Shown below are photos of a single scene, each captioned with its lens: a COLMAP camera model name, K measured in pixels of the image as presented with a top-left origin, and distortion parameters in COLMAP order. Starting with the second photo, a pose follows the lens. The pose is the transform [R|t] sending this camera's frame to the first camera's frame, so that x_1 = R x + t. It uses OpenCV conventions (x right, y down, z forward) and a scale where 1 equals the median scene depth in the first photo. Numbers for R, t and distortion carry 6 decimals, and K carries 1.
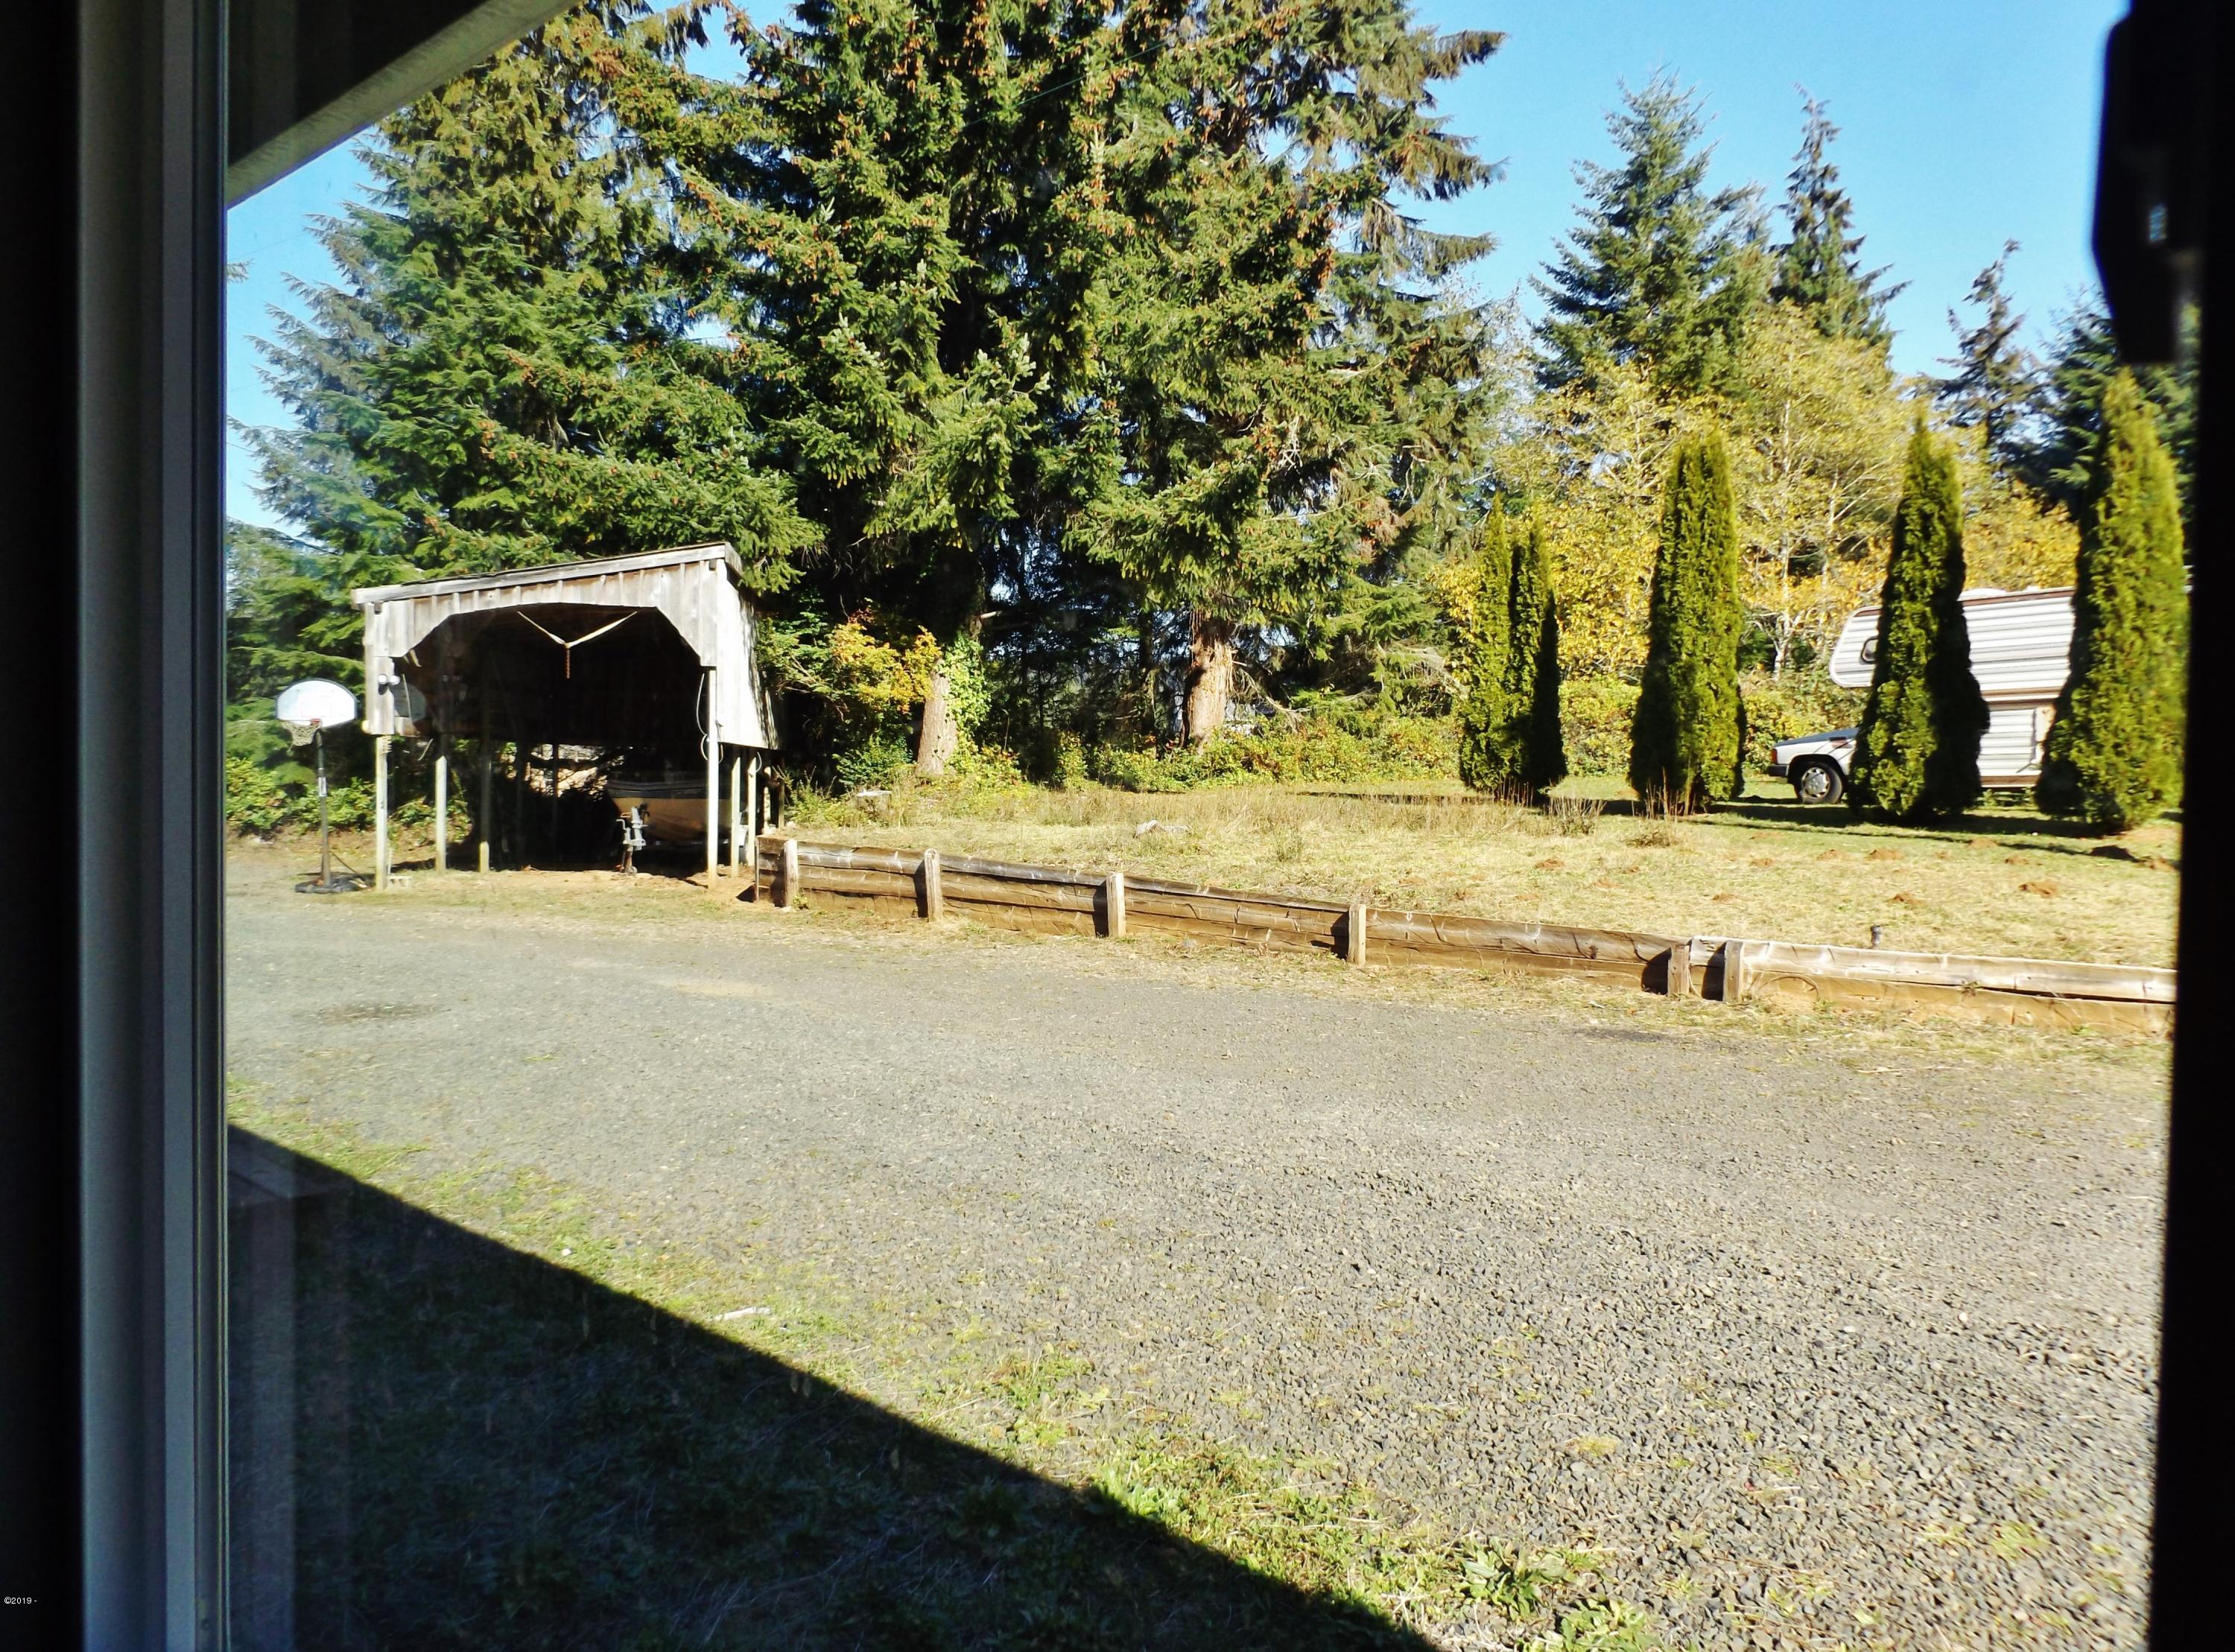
lens RADIAL K [[1689.3, 0, 1121.9], [0, 1689.3, 827.6], [0, 0, 1]] dist [-0.009162, 0.003266]
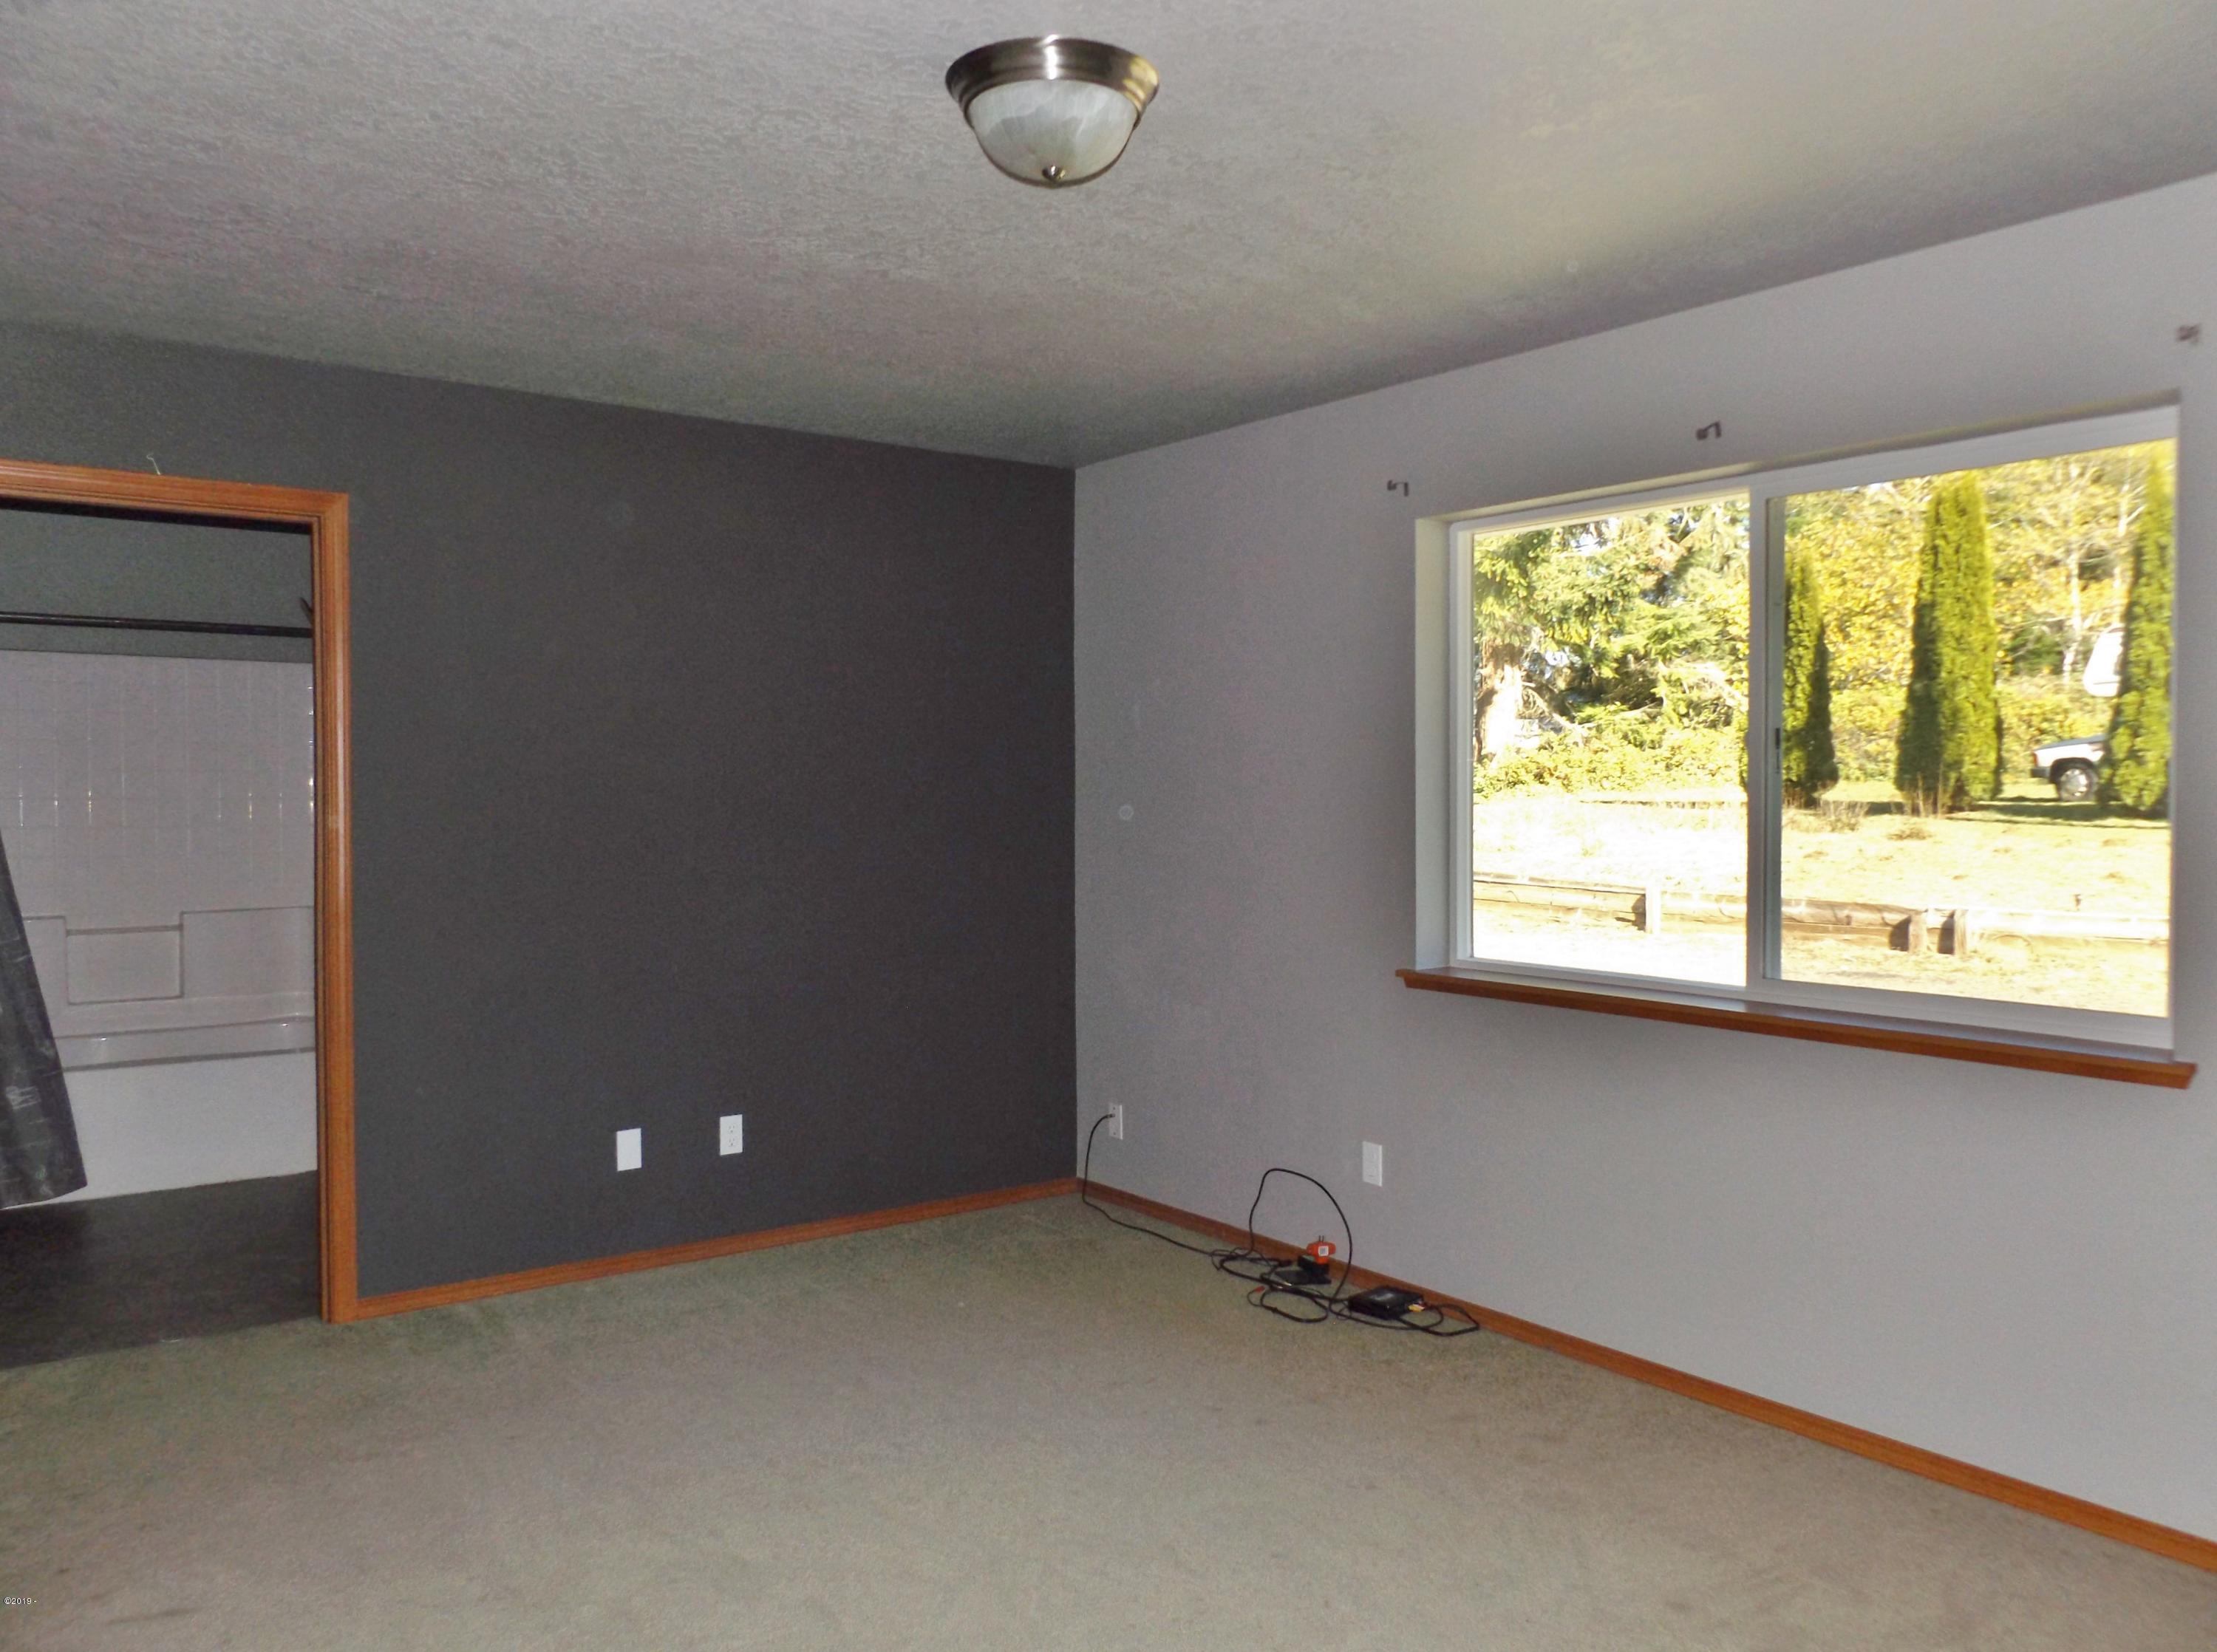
lens RADIAL K [[1675.7, 0, 1101.5], [0, 1675.7, 823.1], [0, 0, 1]] dist [-0.009162, 0.003266]
pose [[0.985276, -0.016907, -0.170135, -0.030720], [0.014758, 0.999795, -0.013888, 0.005305], [0.170335, 0.011172, 0.985323, -0.175538]]
